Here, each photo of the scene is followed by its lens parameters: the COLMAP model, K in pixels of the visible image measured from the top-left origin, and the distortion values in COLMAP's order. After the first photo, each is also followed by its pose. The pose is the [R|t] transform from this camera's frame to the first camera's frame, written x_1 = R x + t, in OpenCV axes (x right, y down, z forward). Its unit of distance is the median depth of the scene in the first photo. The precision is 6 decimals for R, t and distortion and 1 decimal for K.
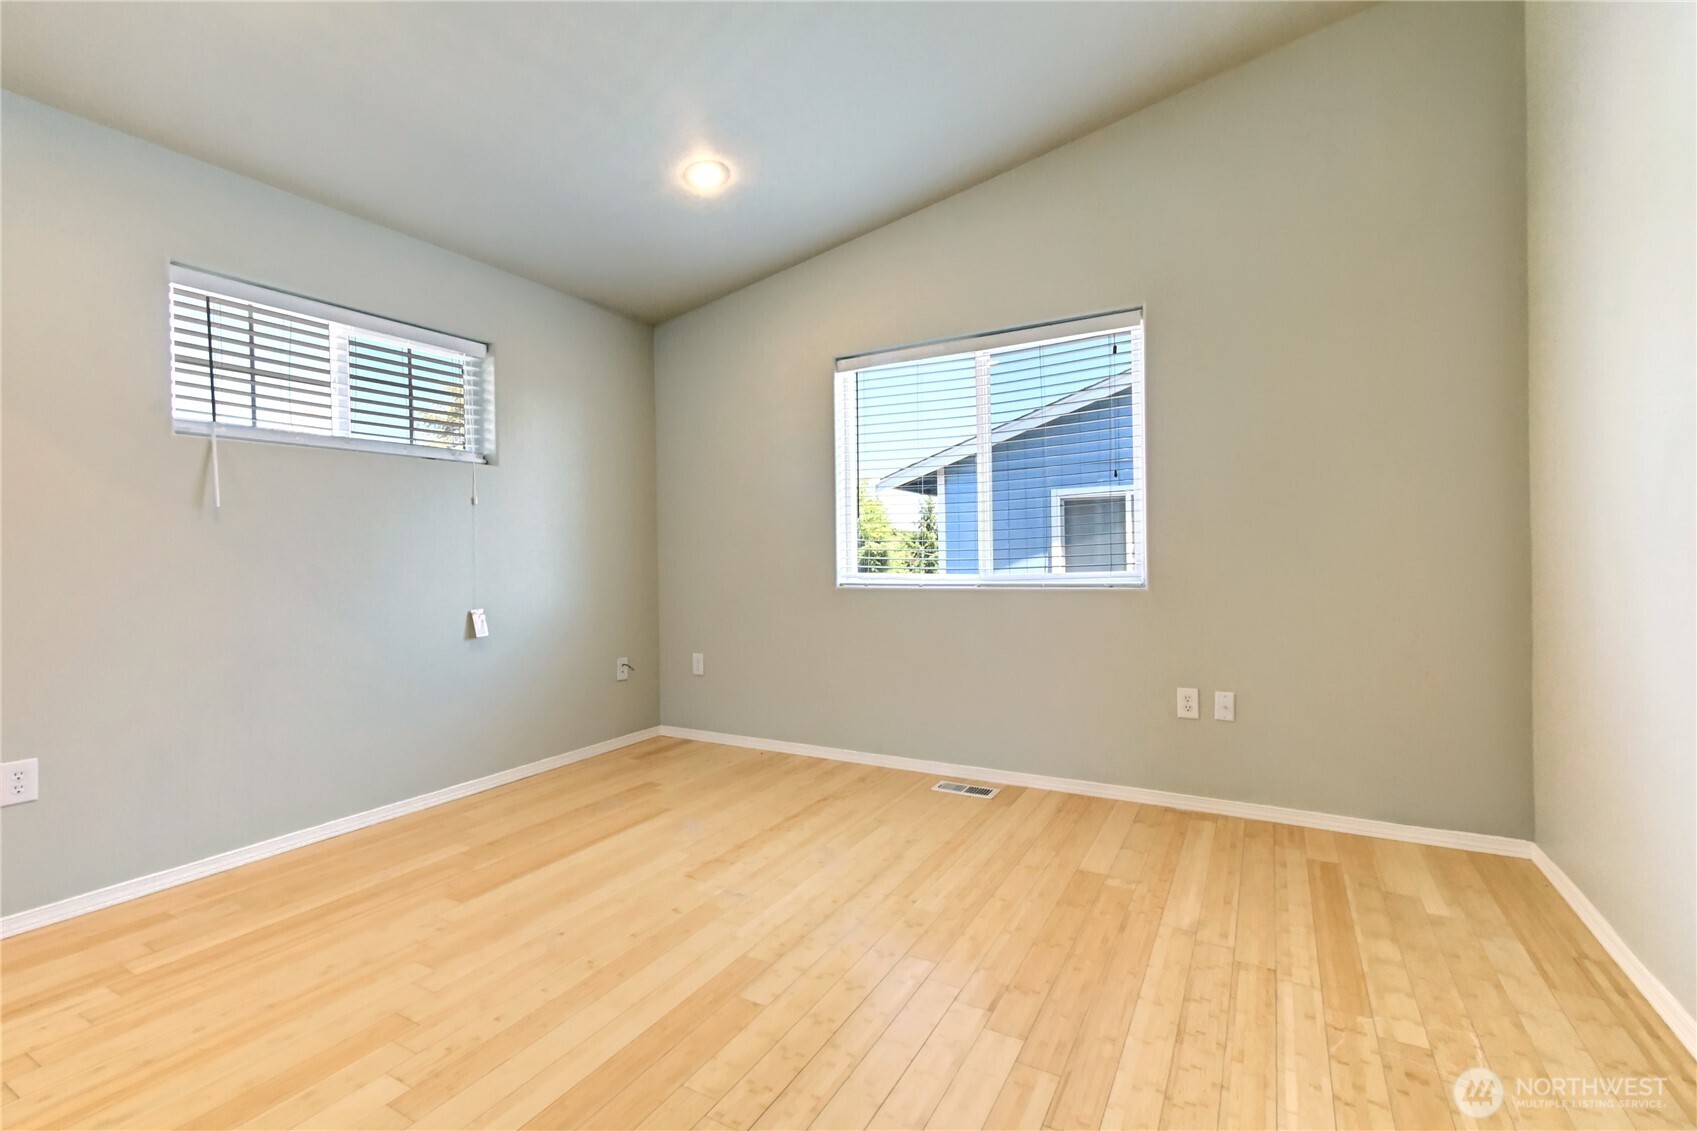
lens RADIAL K [[772.4, 0, 817.3], [0, 772.4, 569.9], [0, 0, 1]] dist [-0.000821, -0.001413]
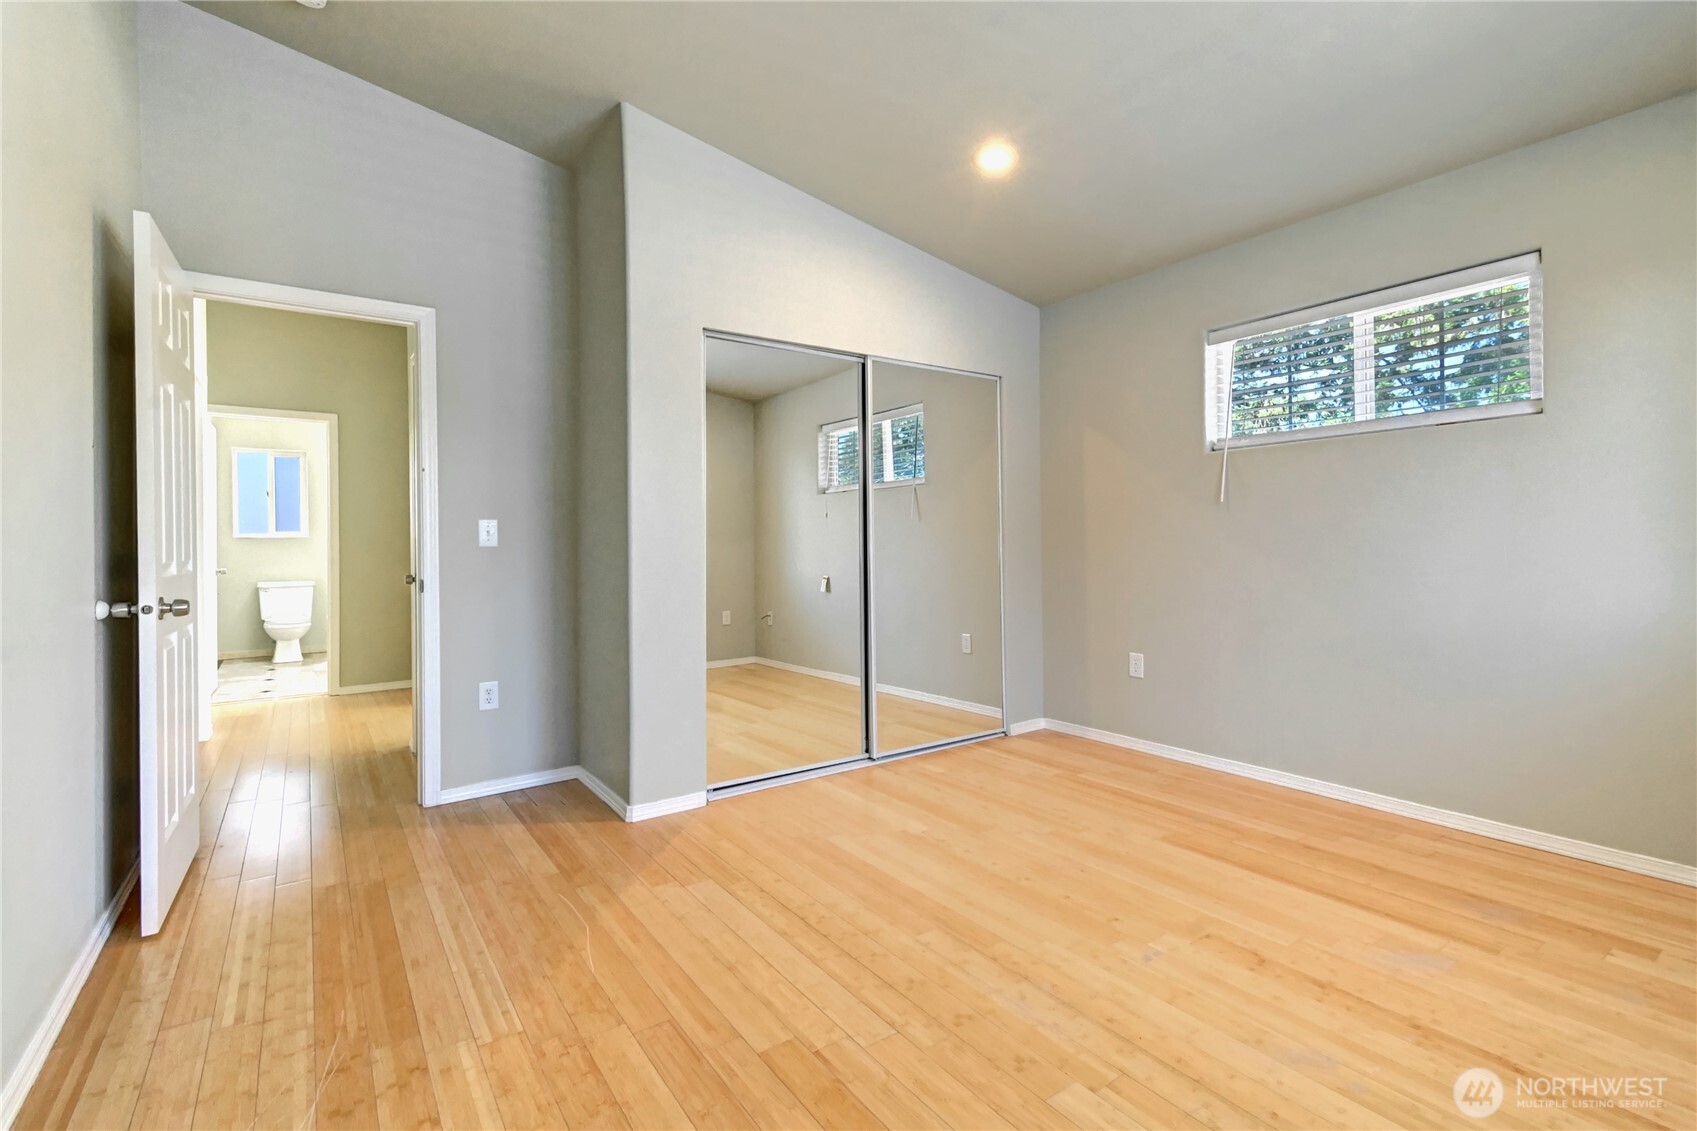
lens RADIAL K [[772.4, 0, 856.2], [0, 772.4, 557.6], [0, 0, 1]] dist [-0.000821, -0.001413]
pose [[-0.419427, 0.035193, -0.907107, 0.793833], [-0.003296, 0.999183, 0.040289, -0.035073], [0.907783, 0.019889, -0.418968, 1.115938]]
